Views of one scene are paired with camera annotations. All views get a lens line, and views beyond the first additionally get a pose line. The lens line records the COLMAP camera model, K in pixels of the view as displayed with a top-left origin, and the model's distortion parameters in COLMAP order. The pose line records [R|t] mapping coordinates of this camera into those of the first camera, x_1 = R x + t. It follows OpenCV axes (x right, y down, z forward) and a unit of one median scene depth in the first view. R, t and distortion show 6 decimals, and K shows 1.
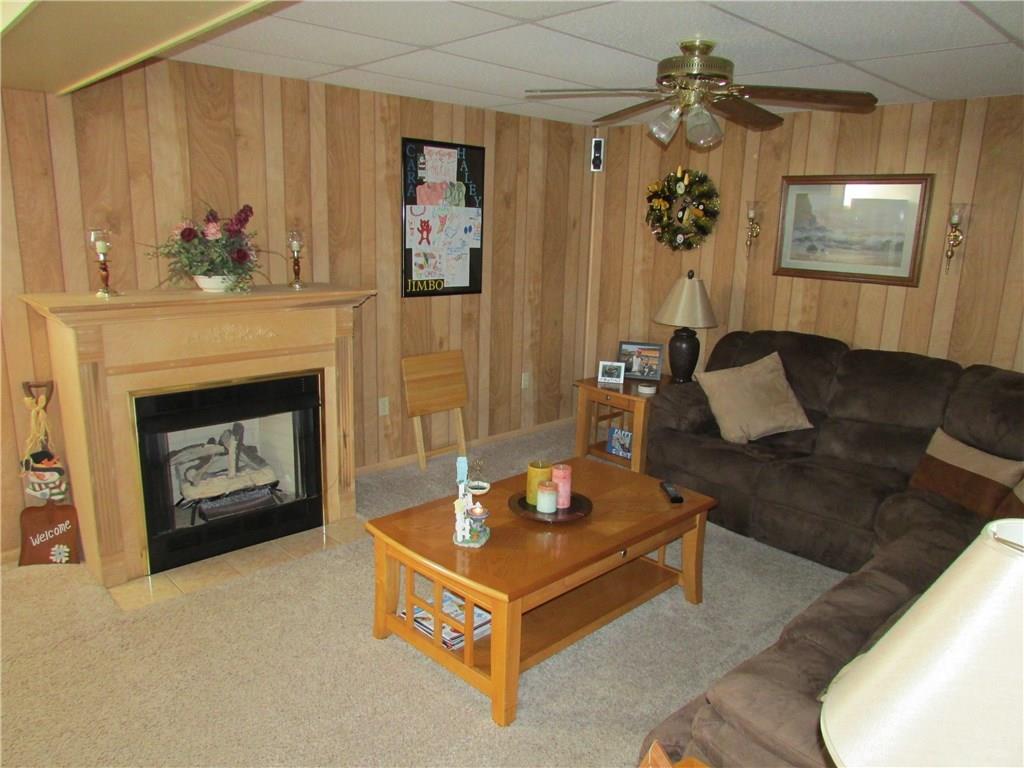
lens RADIAL K [[730.0, 0, 514.3], [0, 730.0, 385.9], [0, 0, 1]] dist [-0.031772, 0.015536]
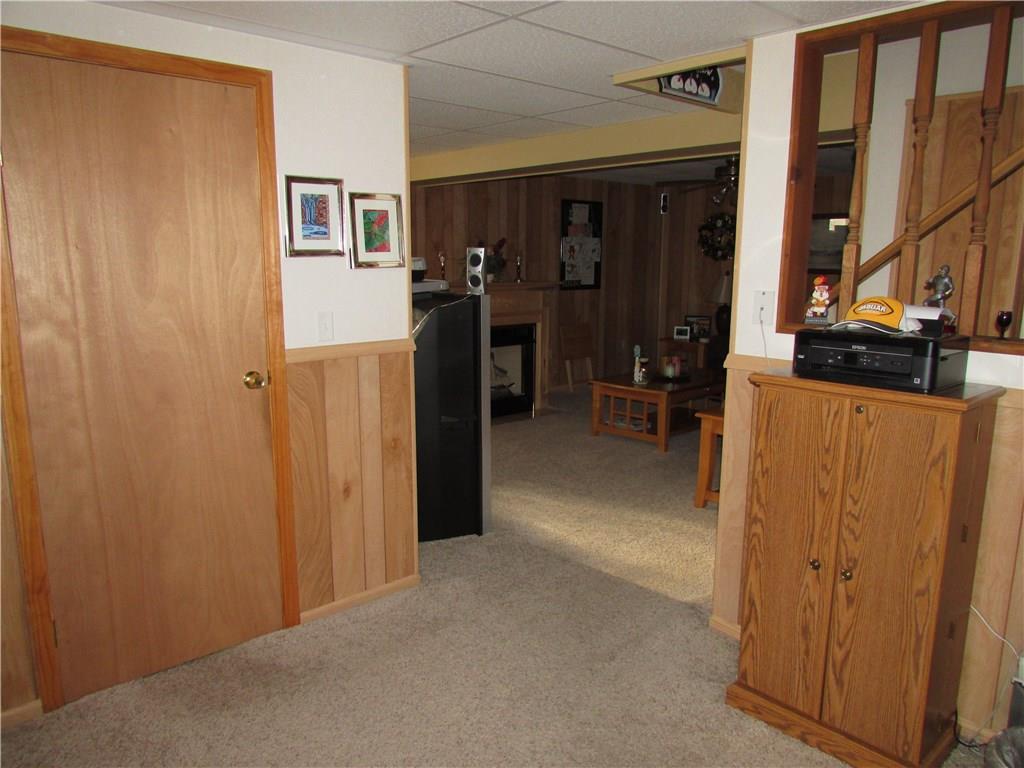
lens RADIAL K [[730.0, 0, 509.4], [0, 730.0, 385.1], [0, 0, 1]] dist [-0.031772, 0.015536]
pose [[0.999380, -0.019213, -0.029520, -0.218067], [0.017912, 0.998884, -0.043706, 0.169258], [0.030327, 0.043150, 0.998608, -0.689275]]
